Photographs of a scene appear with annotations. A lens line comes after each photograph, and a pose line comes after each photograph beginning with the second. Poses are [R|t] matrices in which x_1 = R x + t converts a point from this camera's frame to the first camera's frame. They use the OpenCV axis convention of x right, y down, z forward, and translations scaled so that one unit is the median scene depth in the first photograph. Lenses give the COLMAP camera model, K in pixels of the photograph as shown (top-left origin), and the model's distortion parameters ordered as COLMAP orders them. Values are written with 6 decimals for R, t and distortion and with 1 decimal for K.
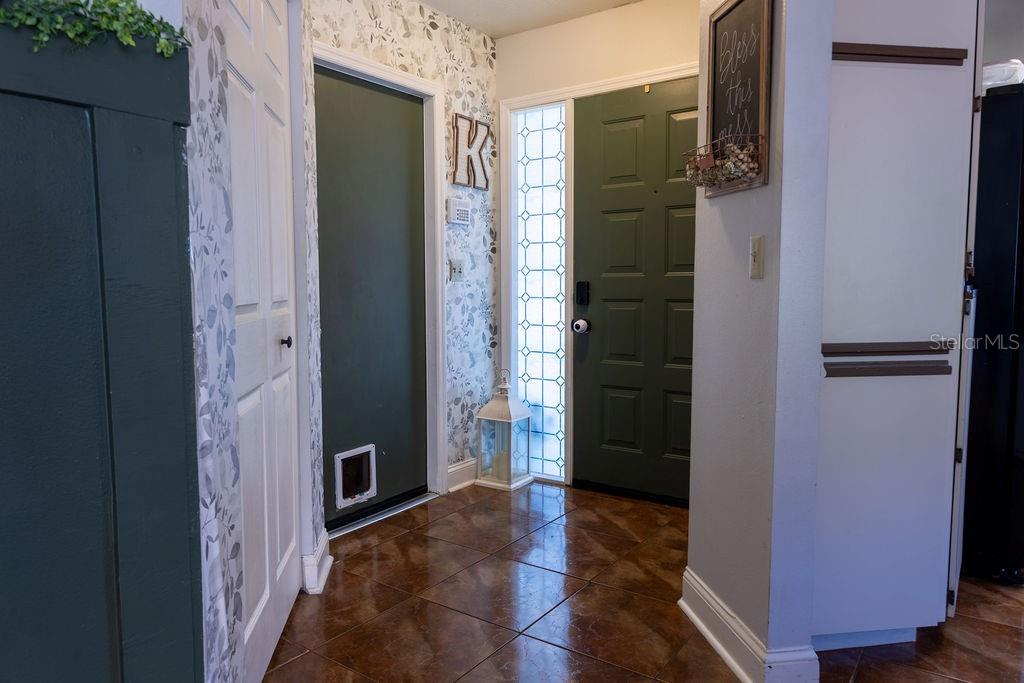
lens RADIAL K [[685.6, 0, 516.4], [0, 685.6, 336.2], [0, 0, 1]] dist [0.011601, -0.016615]
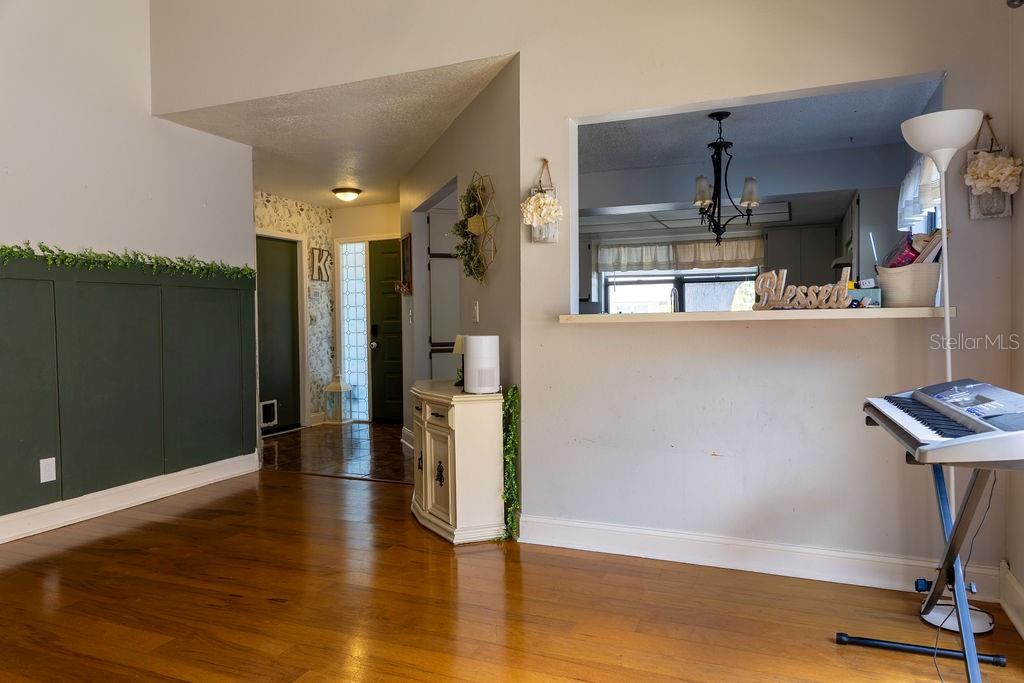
lens RADIAL K [[685.6, 0, 501.6], [0, 685.6, 339.3], [0, 0, 1]] dist [0.011601, -0.016615]
pose [[0.980926, -0.016844, 0.193649, 0.067583], [0.029274, 0.997677, -0.061510, 0.106064], [-0.192163, 0.066006, 0.979141, -1.135119]]
